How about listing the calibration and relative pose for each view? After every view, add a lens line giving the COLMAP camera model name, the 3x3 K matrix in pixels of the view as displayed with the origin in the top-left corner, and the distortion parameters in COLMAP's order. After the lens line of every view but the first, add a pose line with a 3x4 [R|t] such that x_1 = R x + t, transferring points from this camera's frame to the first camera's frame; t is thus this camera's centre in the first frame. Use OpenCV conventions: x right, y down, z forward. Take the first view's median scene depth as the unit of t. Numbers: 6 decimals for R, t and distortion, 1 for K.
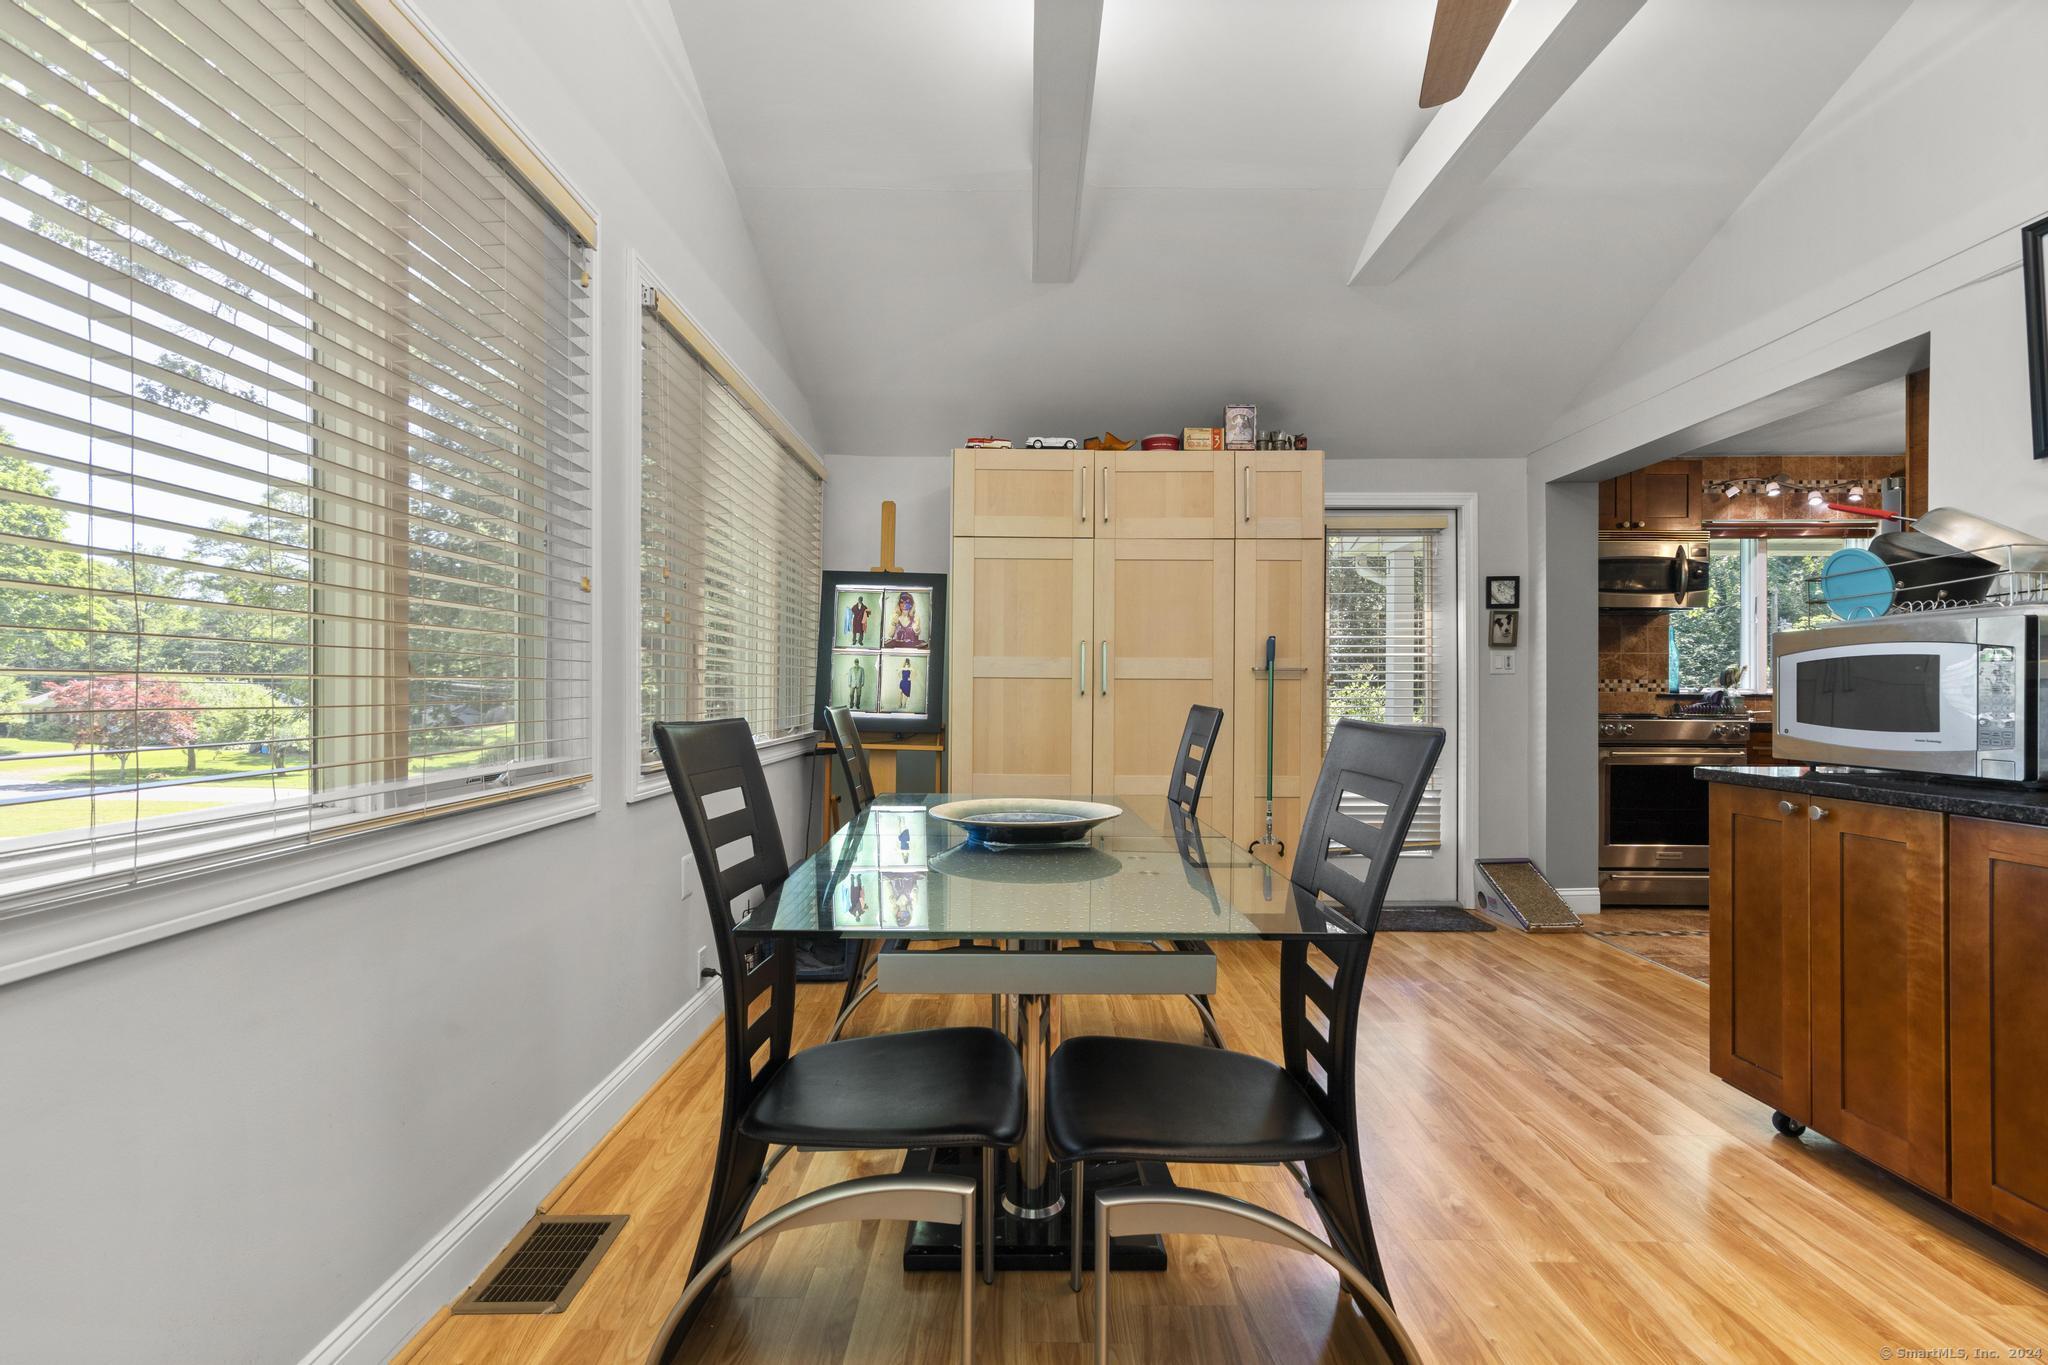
lens RADIAL K [[931.3, 0, 1006.6], [0, 931.3, 689.3], [0, 0, 1]] dist [-0.000282, 0.000472]
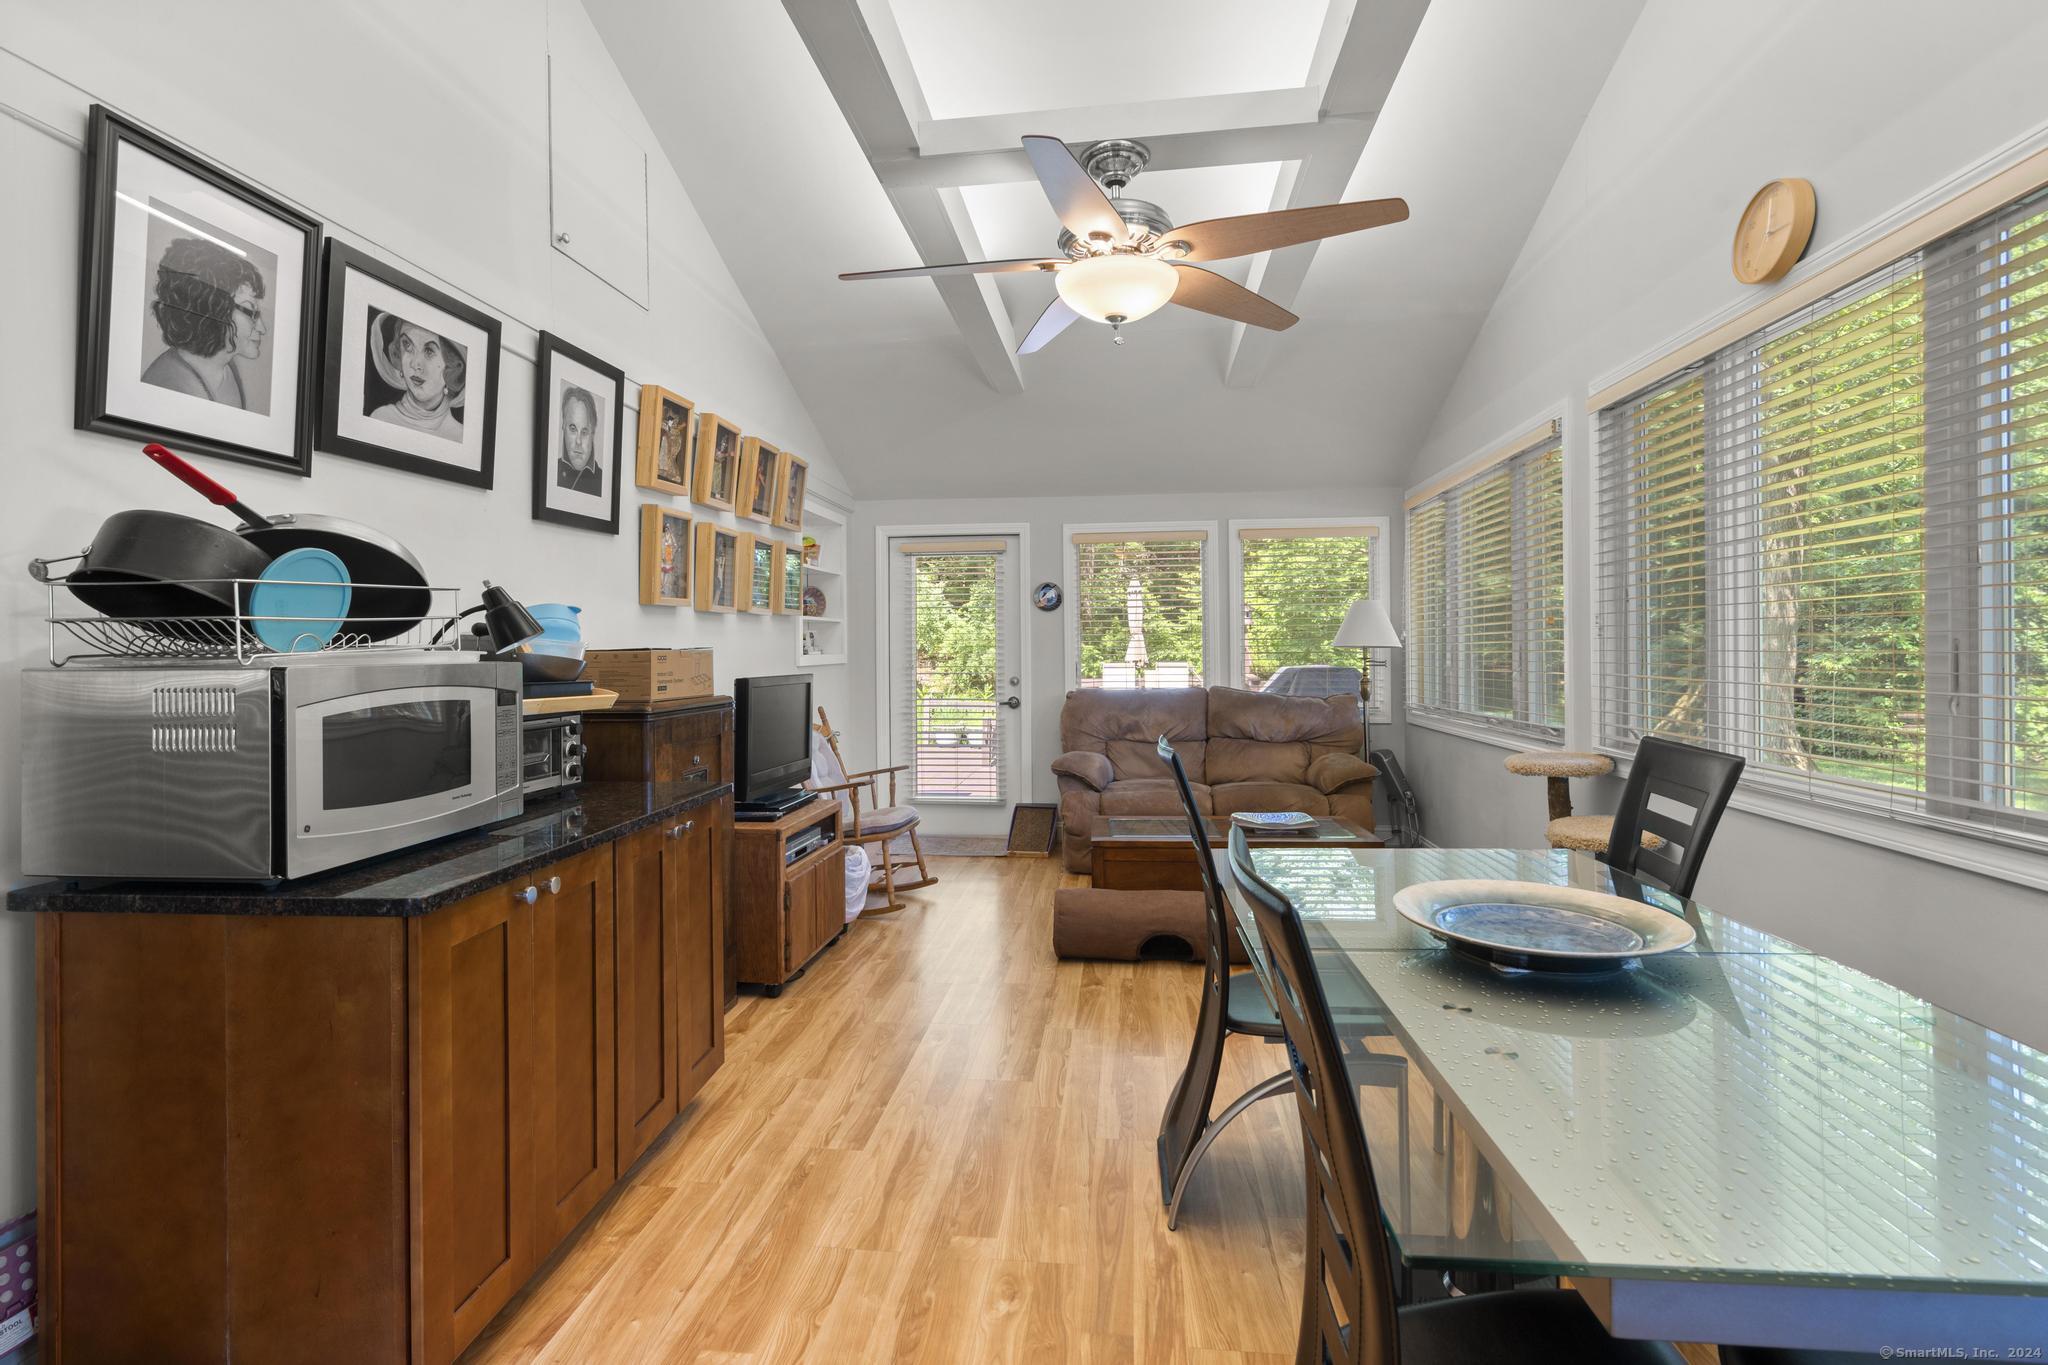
lens RADIAL K [[942.5, 0, 1020.9], [0, 942.5, 649.1], [0, 0, 1]] dist [0.000330, 0.000033]
pose [[-0.994969, 0.004096, 0.100100, 0.184742], [0.004213, 0.999991, 0.000951, -0.043974], [-0.100096, 0.001368, -0.994977, 0.950165]]
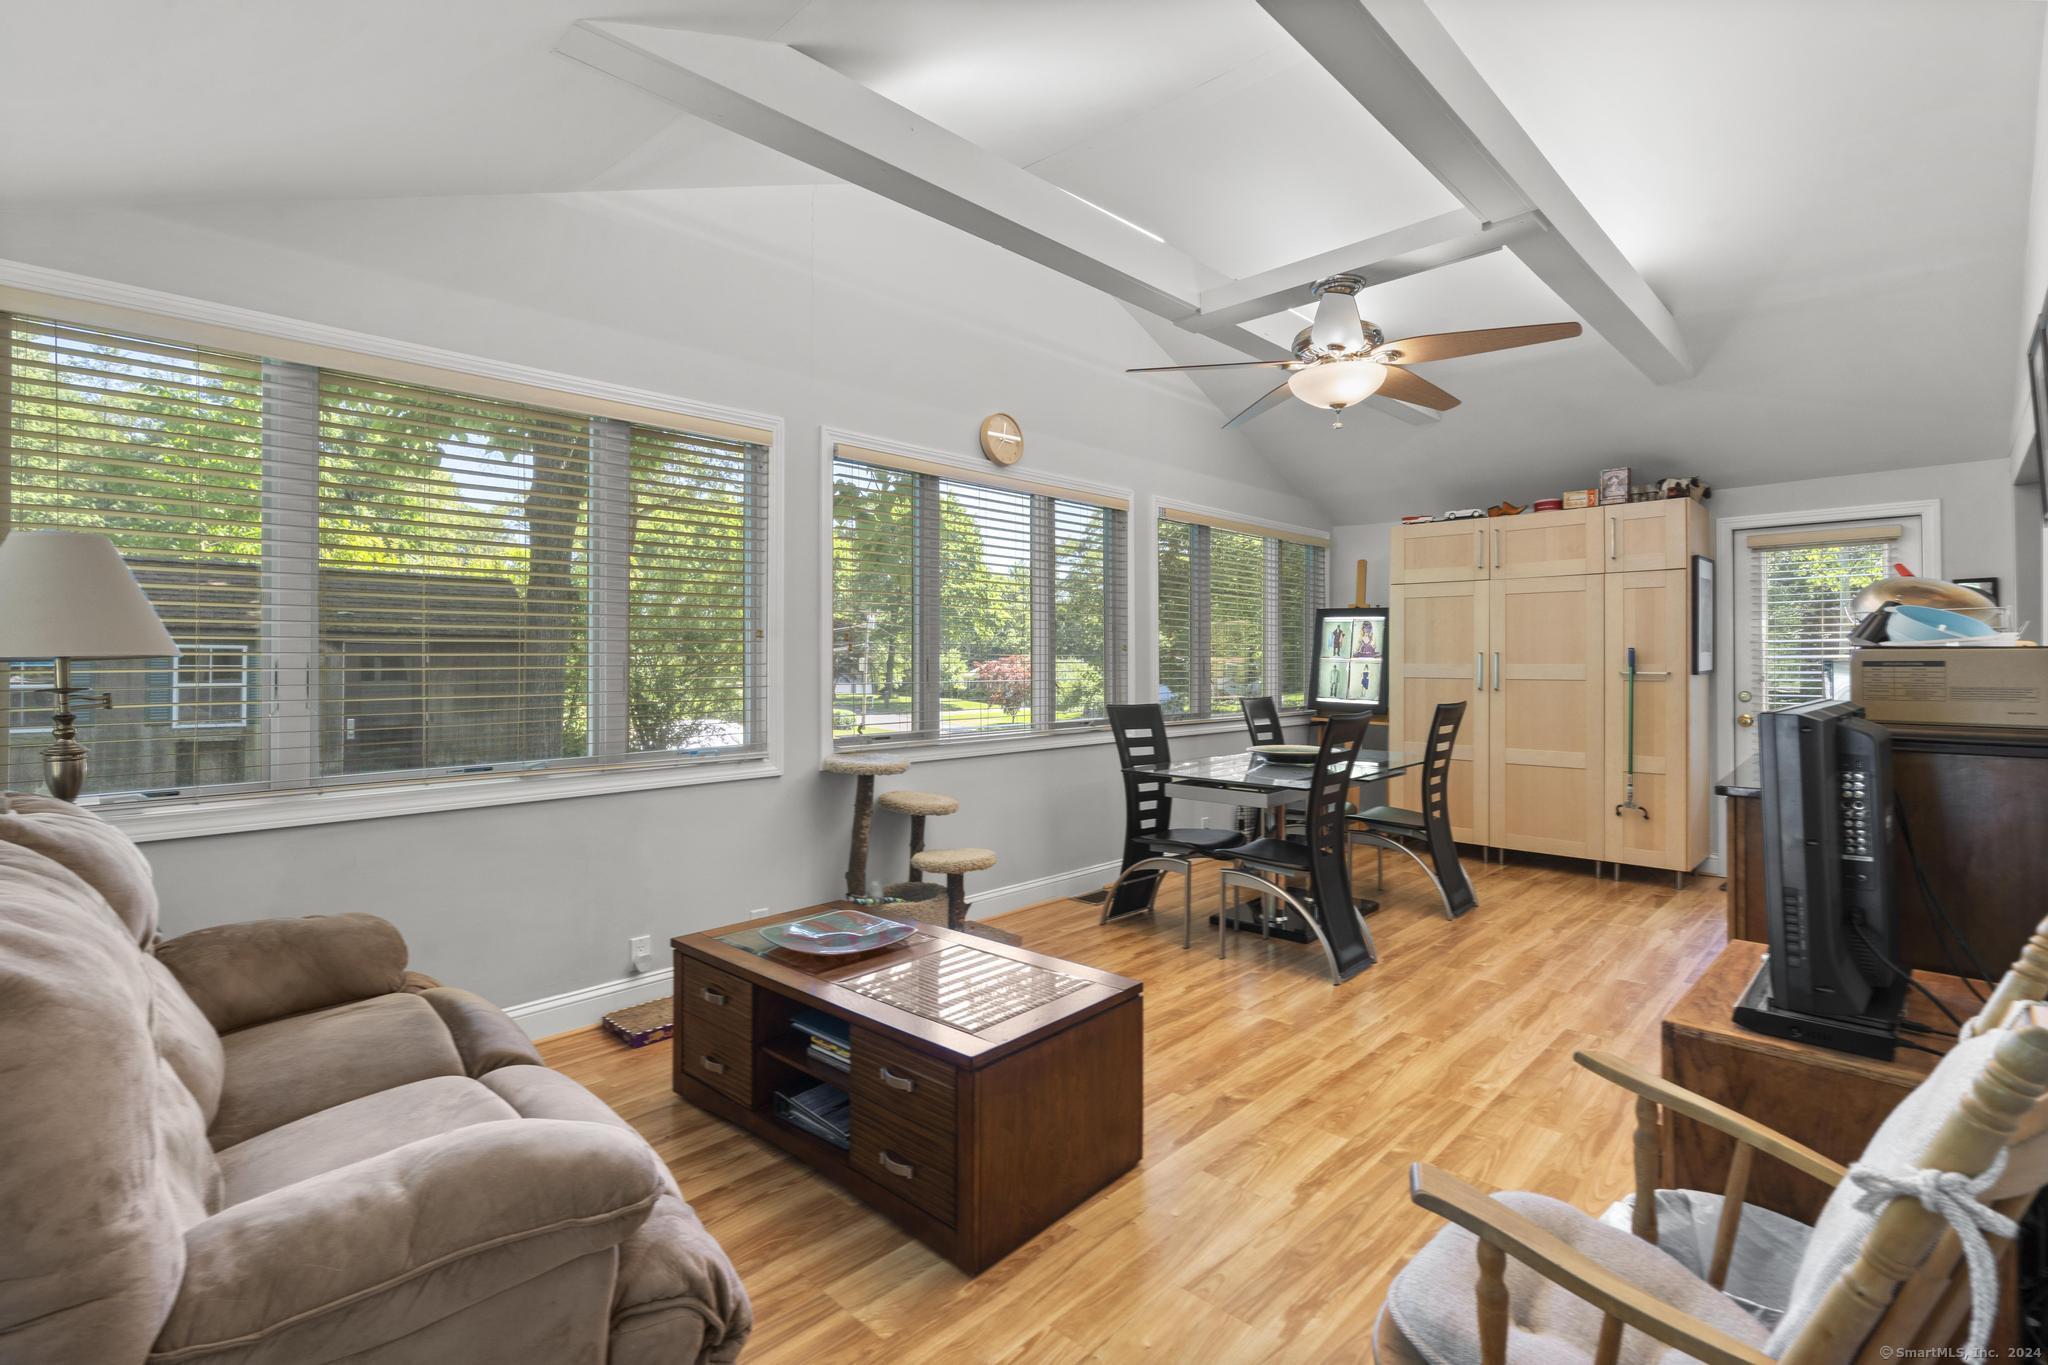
lens RADIAL K [[946.3, 0, 1018.5], [0, 946.3, 674.4], [0, 0, 1]] dist [0.000194, 0.000020]
pose [[0.728234, 0.005264, -0.685308, 0.556422], [0.002616, 0.999942, 0.010461, -0.035469], [0.685324, -0.009411, 0.728178, -0.535898]]
